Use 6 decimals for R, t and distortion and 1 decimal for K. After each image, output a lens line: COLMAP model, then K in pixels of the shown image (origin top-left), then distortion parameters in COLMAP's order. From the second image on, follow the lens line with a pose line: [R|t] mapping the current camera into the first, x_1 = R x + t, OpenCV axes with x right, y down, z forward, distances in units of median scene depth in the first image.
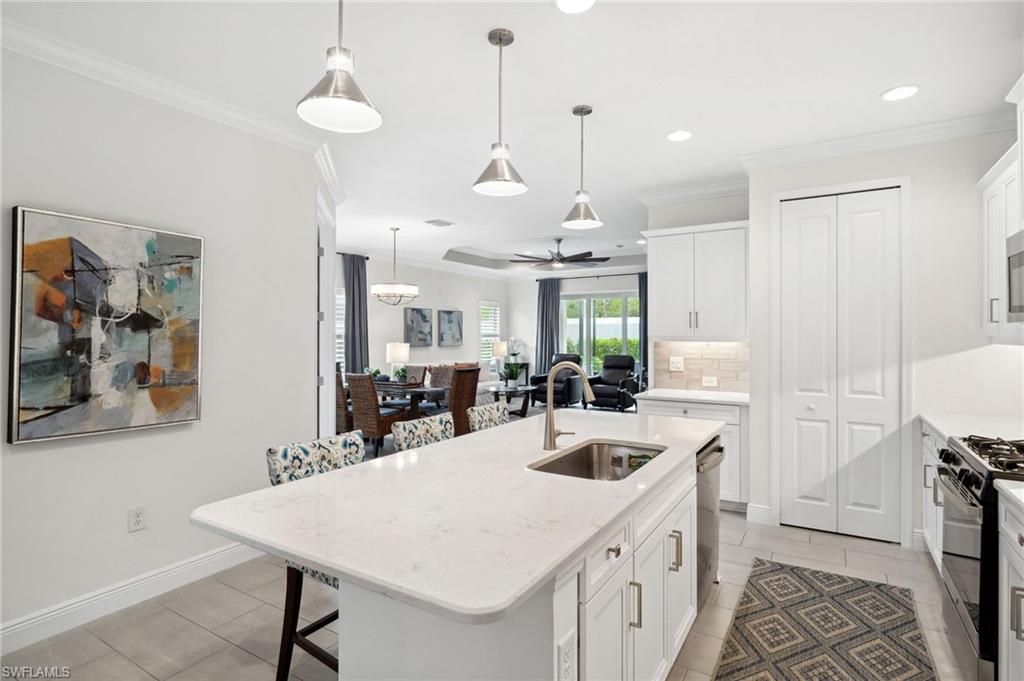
lens RADIAL K [[518.8, 0, 510.8], [0, 518.8, 336.8], [0, 0, 1]] dist [0.001534, 0.000161]
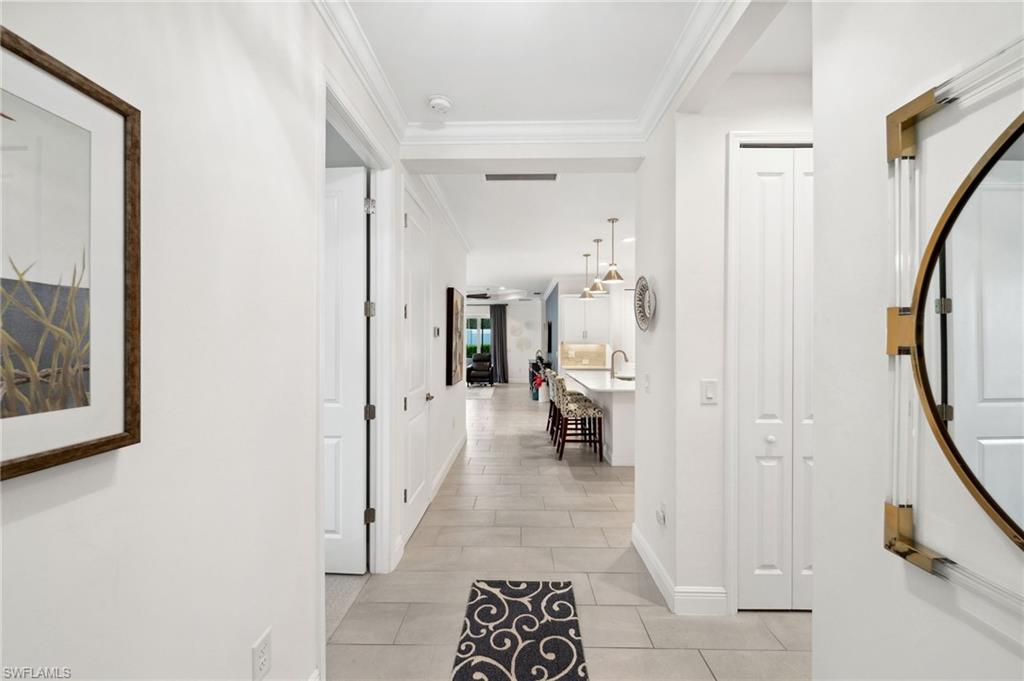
lens RADIAL K [[408.3, 0, 511.1], [0, 408.3, 339.4], [0, 0, 1]] dist [0.001671, 0.000206]
pose [[0.862411, 0.004146, 0.506192, -0.385928], [-0.000142, 0.999968, -0.007948, 0.000891], [-0.506209, 0.006783, 0.862384, -0.182836]]
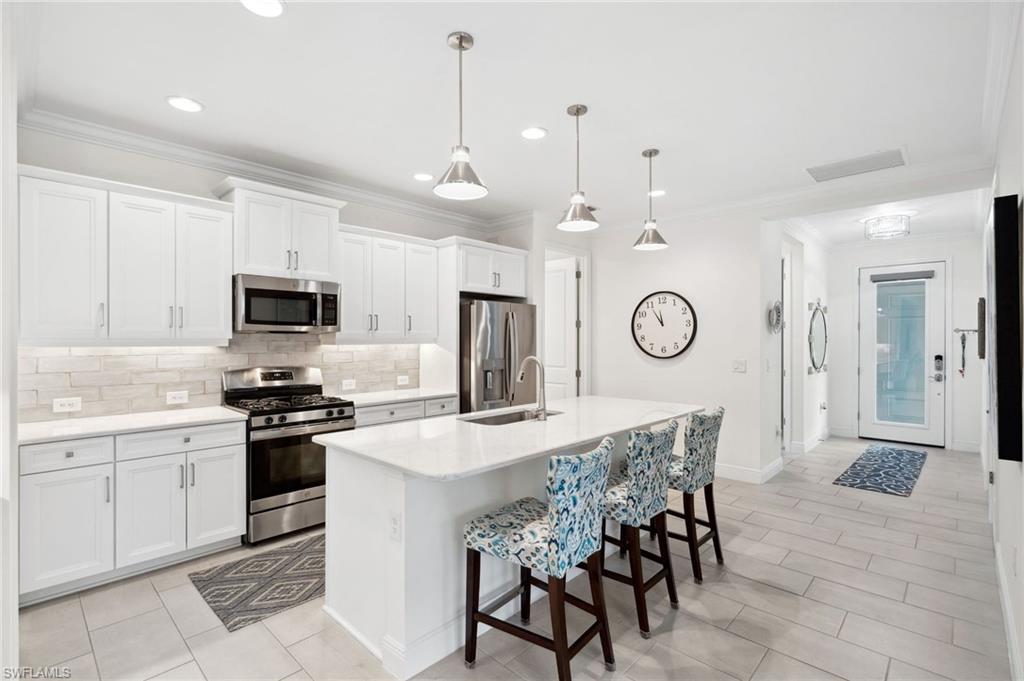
lens RADIAL K [[473.0, 0, 512.0], [0, 473.0, 340.5], [0, 0, 1]] dist [-0.001902, 0.000313]
pose [[-0.977821, -0.001393, 0.209438, -0.024888], [-0.000619, 0.999993, 0.003761, -0.000483], [-0.209442, 0.003548, -0.977815, 0.521634]]
